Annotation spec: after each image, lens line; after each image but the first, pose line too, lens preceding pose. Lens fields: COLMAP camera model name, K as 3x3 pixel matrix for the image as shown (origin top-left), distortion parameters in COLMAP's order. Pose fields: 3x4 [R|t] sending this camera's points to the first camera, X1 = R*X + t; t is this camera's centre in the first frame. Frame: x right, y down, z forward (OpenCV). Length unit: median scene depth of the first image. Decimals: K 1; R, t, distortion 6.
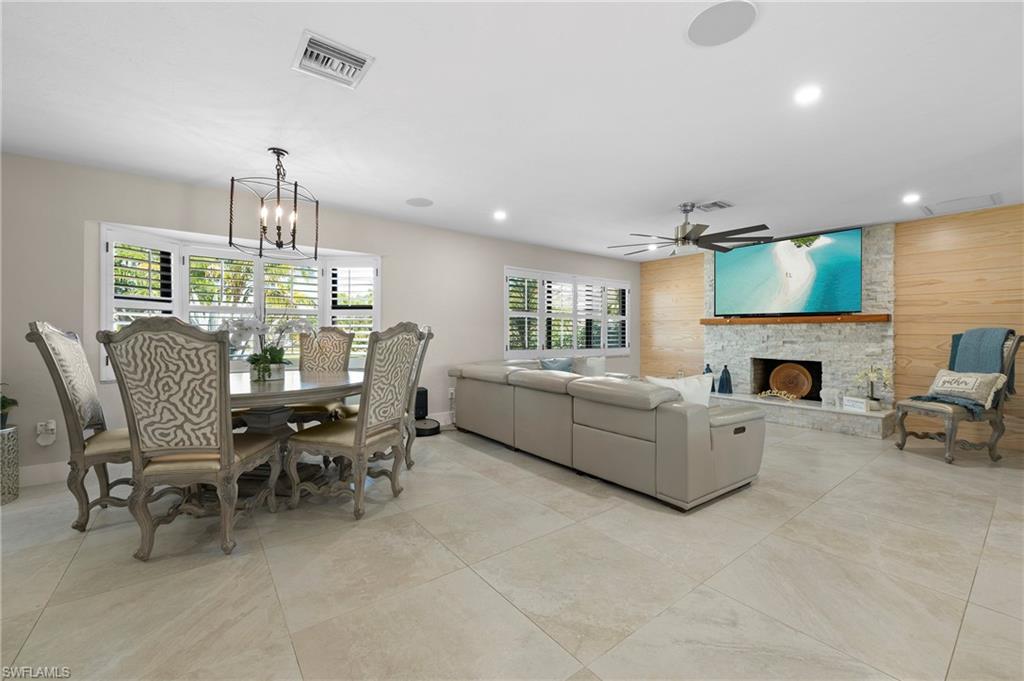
lens RADIAL K [[417.6, 0, 509.6], [0, 417.6, 335.4], [0, 0, 1]] dist [0.002917, 0.000125]
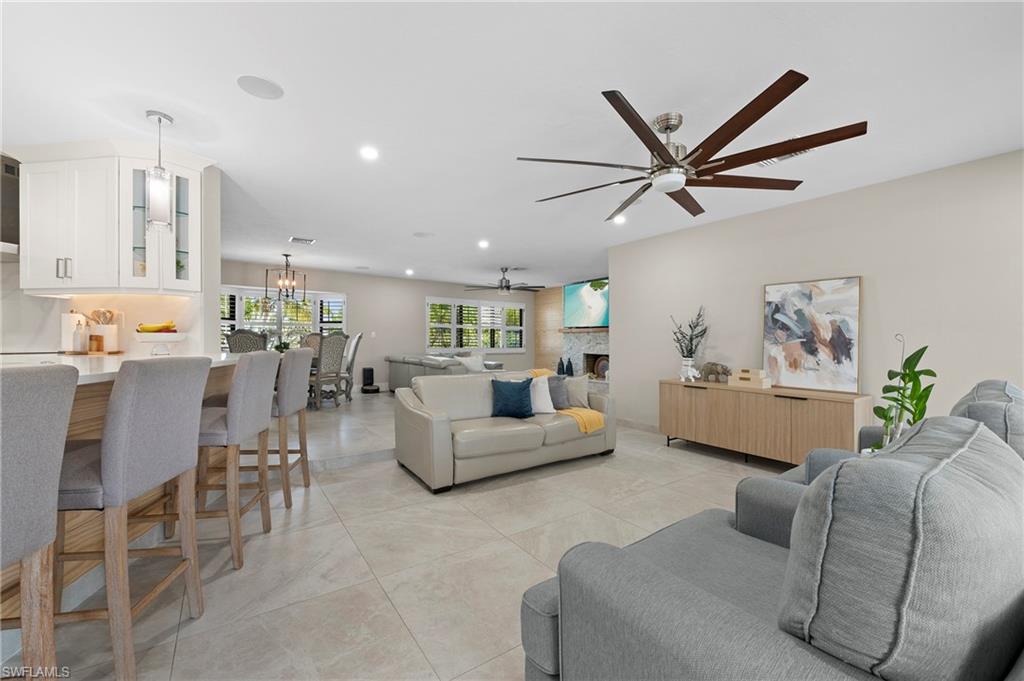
lens RADIAL K [[417.6, 0, 517.0], [0, 417.6, 345.8], [0, 0, 1]] dist [0.002917, 0.000125]
pose [[0.999478, 0.002878, -0.032190, 0.480081], [-0.002755, 0.999989, 0.003856, 0.024208], [0.032200, -0.003765, 0.999474, -0.765803]]
